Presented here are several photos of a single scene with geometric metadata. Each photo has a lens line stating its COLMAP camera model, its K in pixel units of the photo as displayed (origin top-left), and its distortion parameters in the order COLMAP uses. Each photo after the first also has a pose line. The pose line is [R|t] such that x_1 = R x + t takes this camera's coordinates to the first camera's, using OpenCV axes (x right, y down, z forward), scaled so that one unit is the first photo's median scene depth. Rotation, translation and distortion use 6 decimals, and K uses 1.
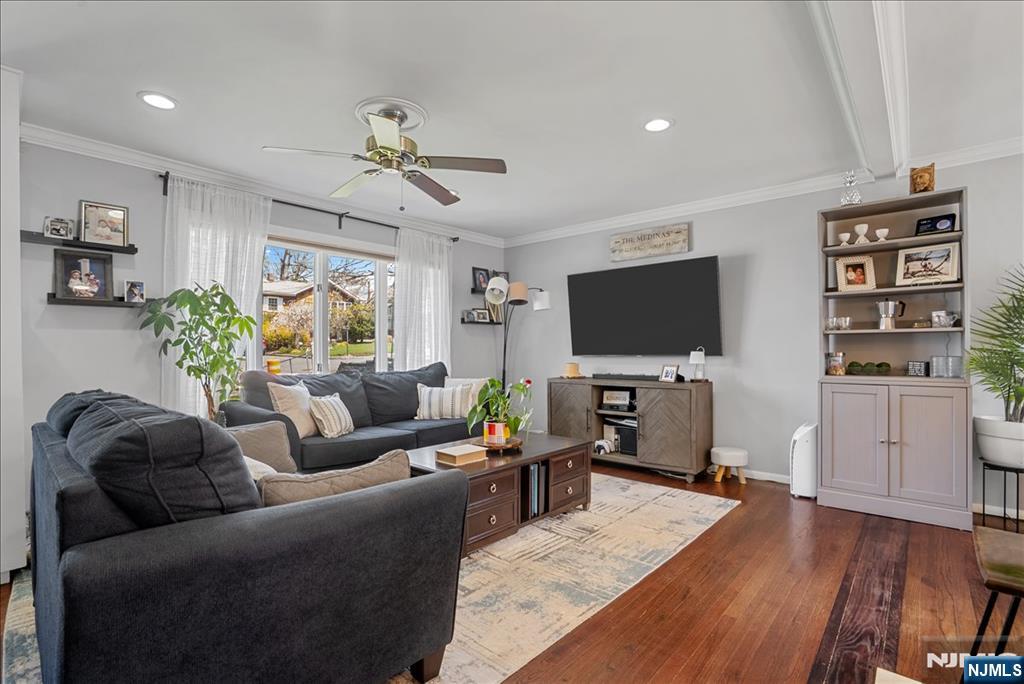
lens RADIAL K [[473.7, 0, 511.3], [0, 473.7, 345.3], [0, 0, 1]] dist [-0.053862, 0.018787]
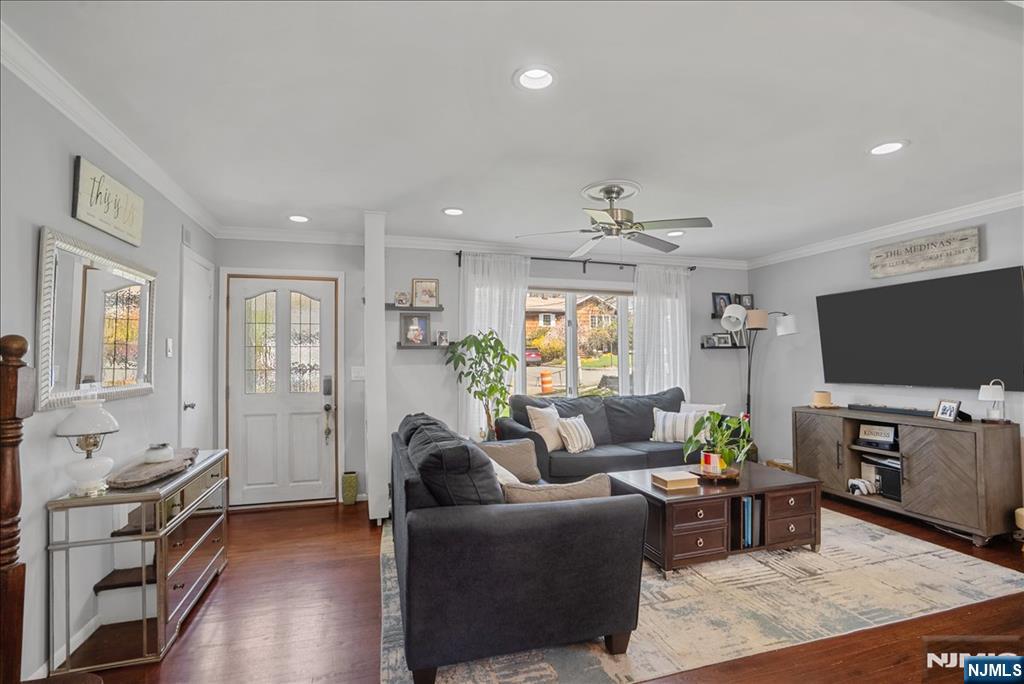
lens RADIAL K [[473.7, 0, 516.1], [0, 473.7, 347.0], [0, 0, 1]] dist [-0.053862, 0.018787]
pose [[0.857451, -0.014844, -0.514351, 0.128629], [0.007037, 0.999829, -0.017124, -0.060135], [0.514517, 0.011064, 0.857409, -0.137477]]
